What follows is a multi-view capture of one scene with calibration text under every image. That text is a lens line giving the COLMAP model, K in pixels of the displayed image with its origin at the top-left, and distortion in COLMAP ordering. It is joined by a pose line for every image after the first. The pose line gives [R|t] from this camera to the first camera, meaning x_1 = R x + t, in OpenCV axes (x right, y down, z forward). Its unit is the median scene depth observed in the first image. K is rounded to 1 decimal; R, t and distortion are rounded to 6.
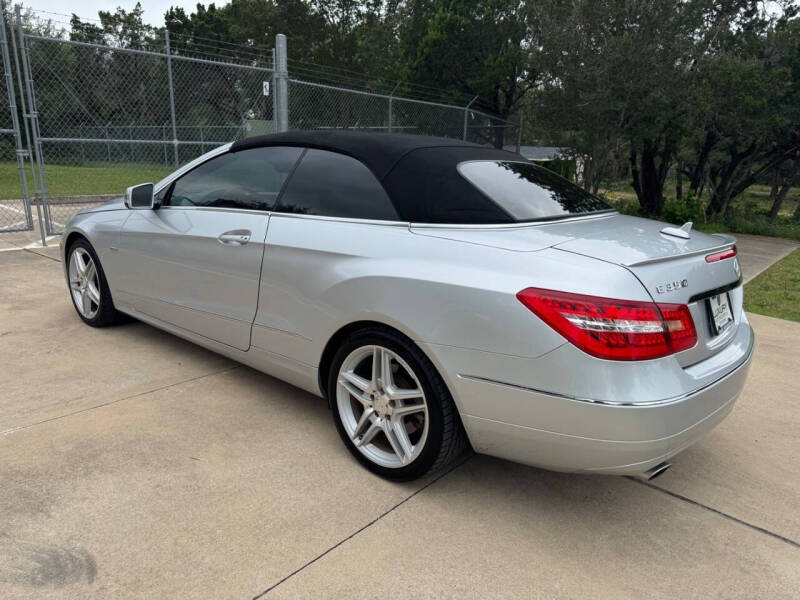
lens RADIAL K [[552.7, 0, 405.6], [0, 552.7, 328.2], [0, 0, 1]] dist [0.049851, -0.042764]
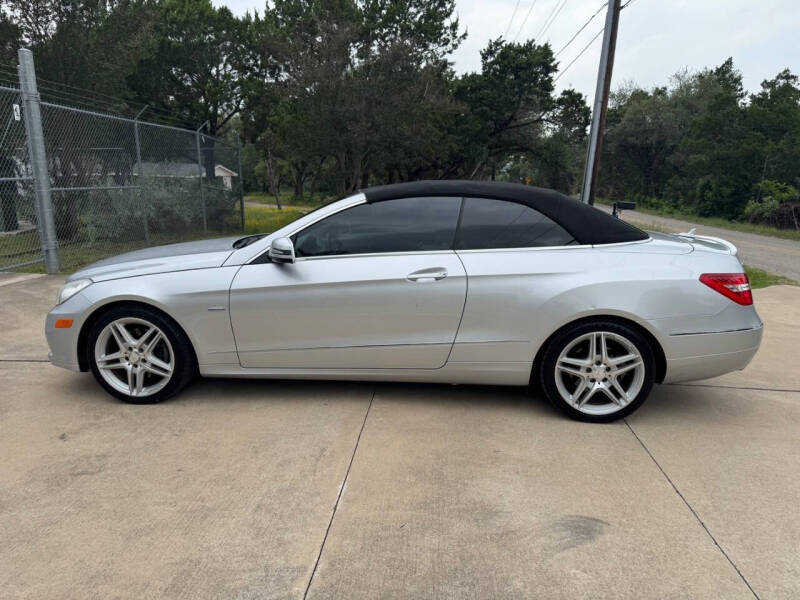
lens RADIAL K [[552.0, 0, 400.0], [0, 552.0, 328.4], [0, 0, 1]] dist [0.036853, -0.034098]
pose [[0.814099, -0.185208, 0.550400, -1.167826], [0.197171, 0.979632, 0.038006, -0.123592], [-0.546229, 0.077582, 0.834036, 0.070450]]
